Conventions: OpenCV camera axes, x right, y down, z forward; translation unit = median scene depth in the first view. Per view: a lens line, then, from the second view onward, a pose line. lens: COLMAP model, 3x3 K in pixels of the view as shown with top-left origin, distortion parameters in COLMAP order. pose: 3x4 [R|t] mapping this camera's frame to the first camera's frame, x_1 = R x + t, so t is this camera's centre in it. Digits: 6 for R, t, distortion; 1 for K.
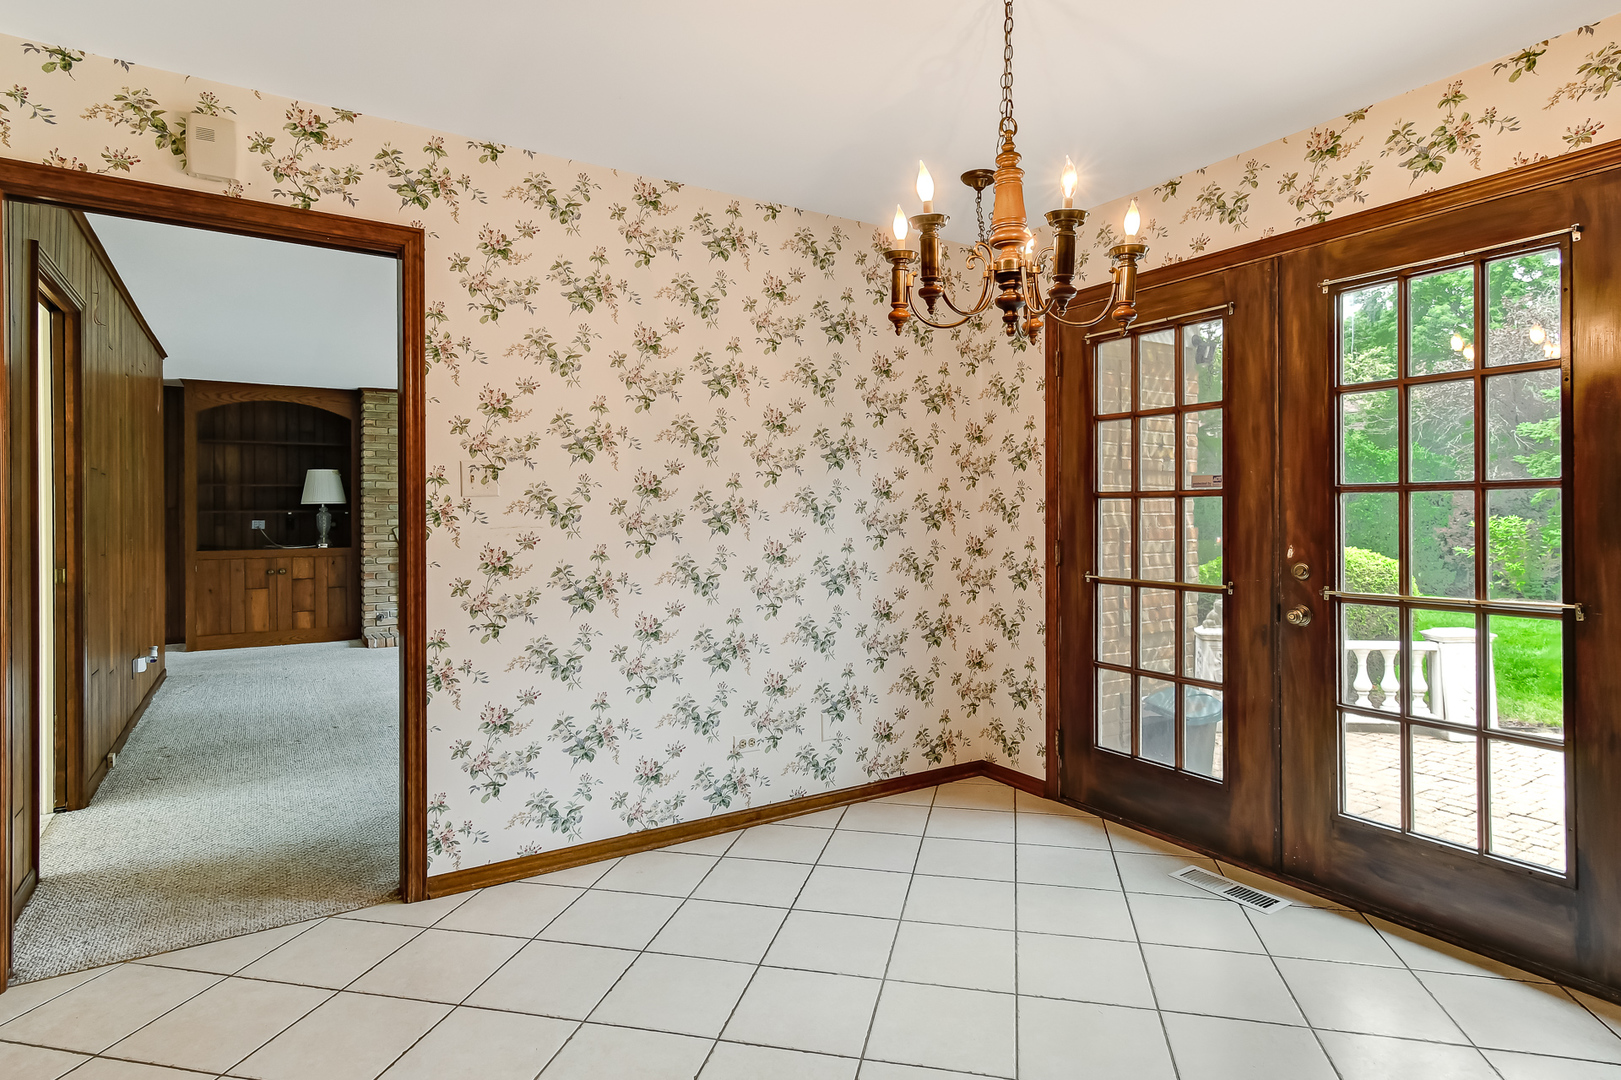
lens RADIAL K [[770.7, 0, 774.1], [0, 770.7, 524.6], [0, 0, 1]] dist [-0.001746, 0.000847]
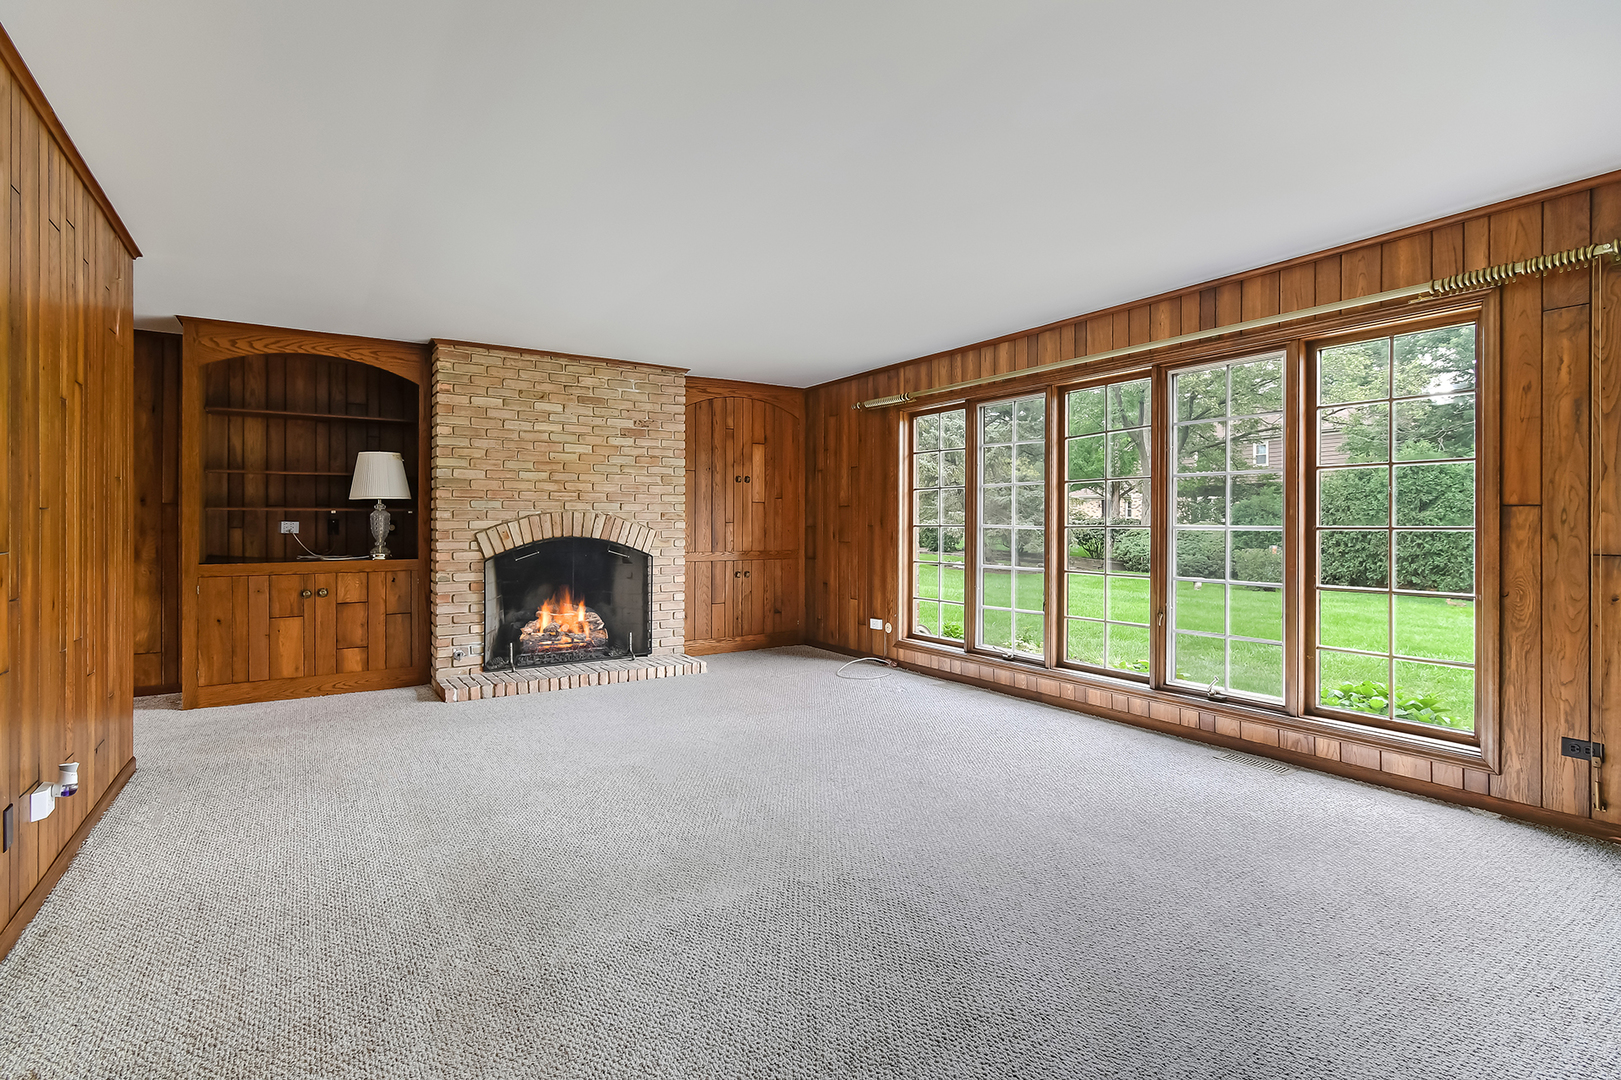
lens RADIAL K [[753.0, 0, 813.6], [0, 753.0, 530.3], [0, 0, 1]] dist [0.002071, -0.000476]
pose [[0.999901, 0.004021, 0.013466, -0.194352], [-0.003969, 0.999984, -0.003929, 0.003847], [-0.013482, 0.003876, 0.999902, 0.296685]]
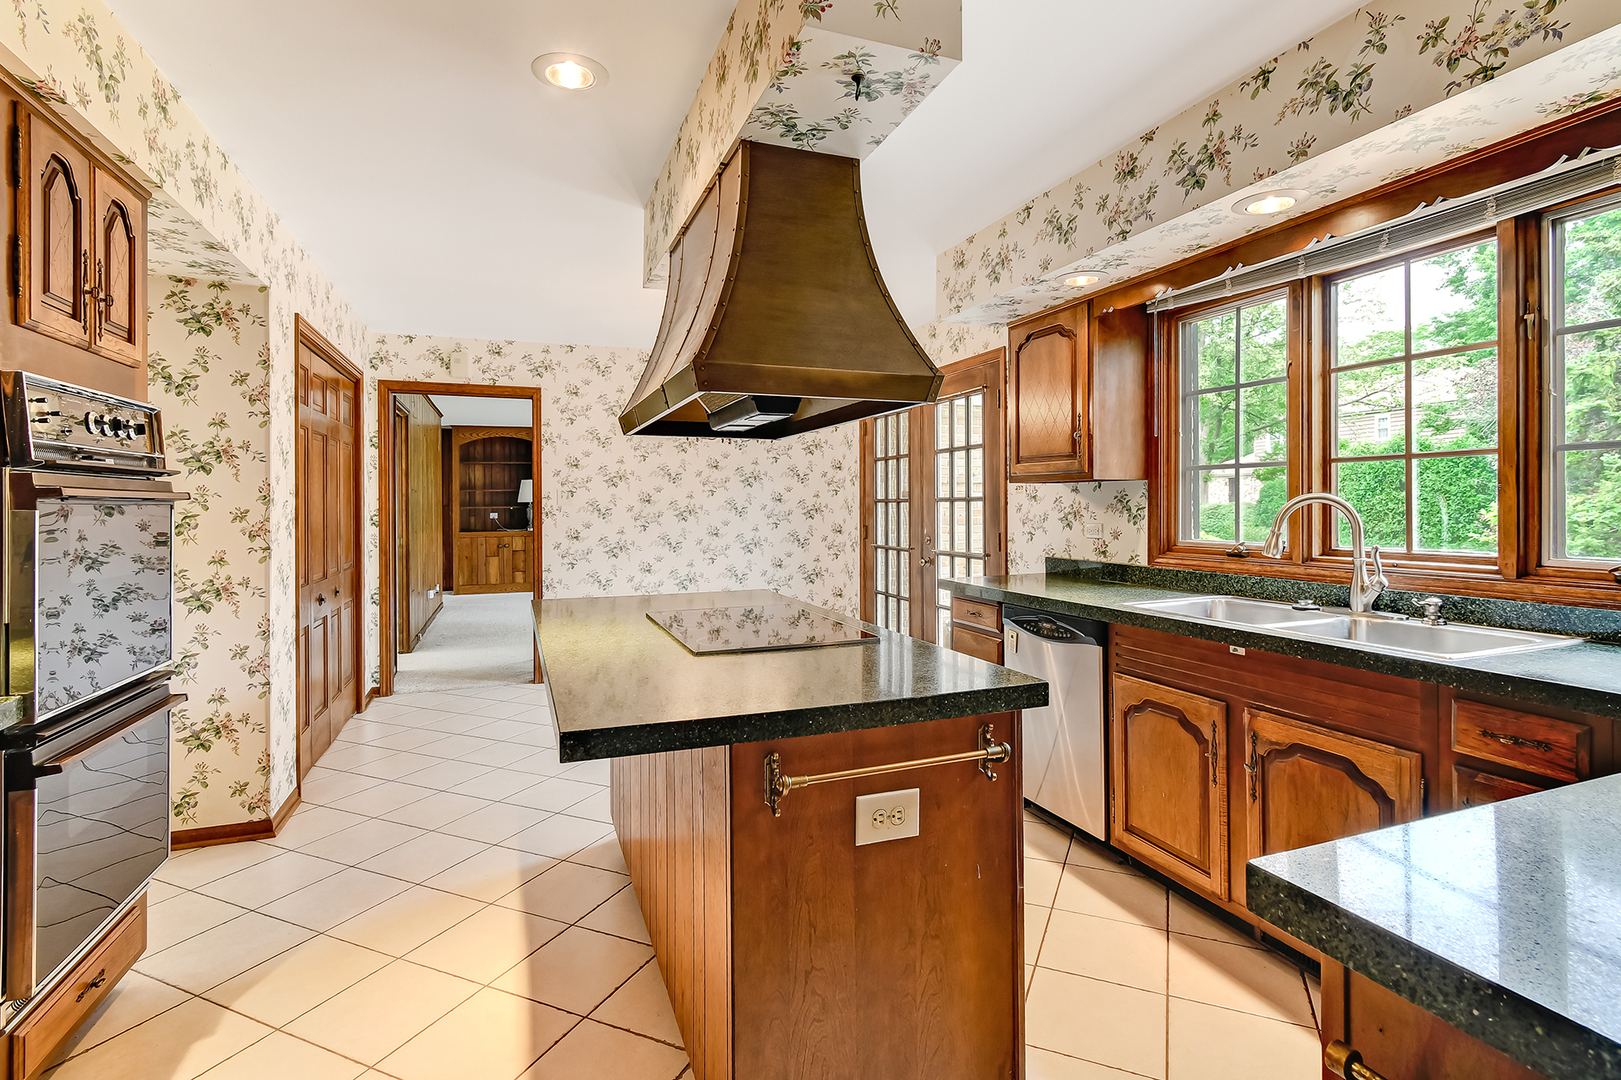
lens RADIAL K [[753.0, 0, 769.3], [0, 753.0, 511.2], [0, 0, 1]] dist [0.002071, -0.000476]
pose [[0.966911, -0.002954, -0.255099, 0.266627], [0.002606, 0.999995, -0.001704, -0.004773], [0.255103, 0.000983, 0.966914, -0.341470]]
